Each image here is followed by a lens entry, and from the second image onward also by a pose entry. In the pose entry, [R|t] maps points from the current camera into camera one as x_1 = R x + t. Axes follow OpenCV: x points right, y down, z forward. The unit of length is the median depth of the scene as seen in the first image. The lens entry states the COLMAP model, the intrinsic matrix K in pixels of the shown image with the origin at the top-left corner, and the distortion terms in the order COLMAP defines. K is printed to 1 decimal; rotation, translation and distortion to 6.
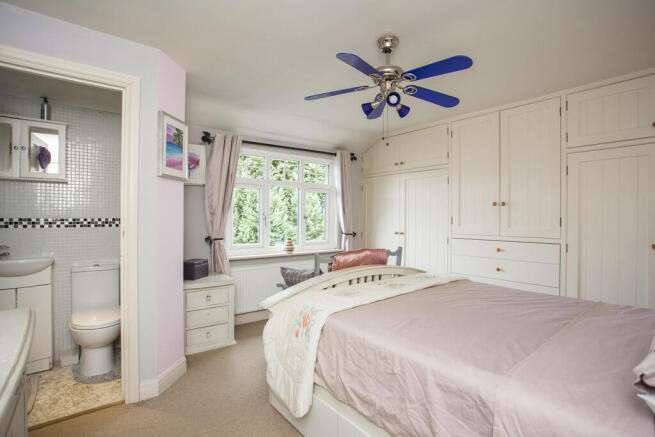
lens RADIAL K [[314.1, 0, 327.5], [0, 314.1, 218.5], [0, 0, 1]] dist [-0.053975, 0.000063]
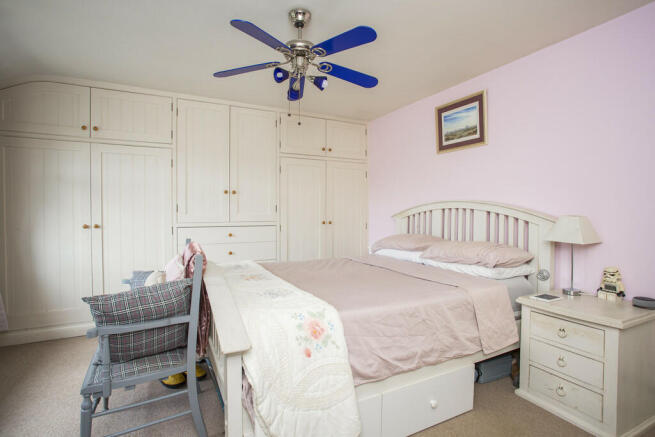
lens RADIAL K [[314.1, 0, 327.5], [0, 314.1, 218.5], [0, 0, 1]] dist [-0.053975, 0.000063]
pose [[0.206308, -0.029649, 0.978038, -0.692719], [0.002322, 0.999553, 0.029811, 0.019965], [-0.978484, -0.003880, 0.206284, 0.686753]]
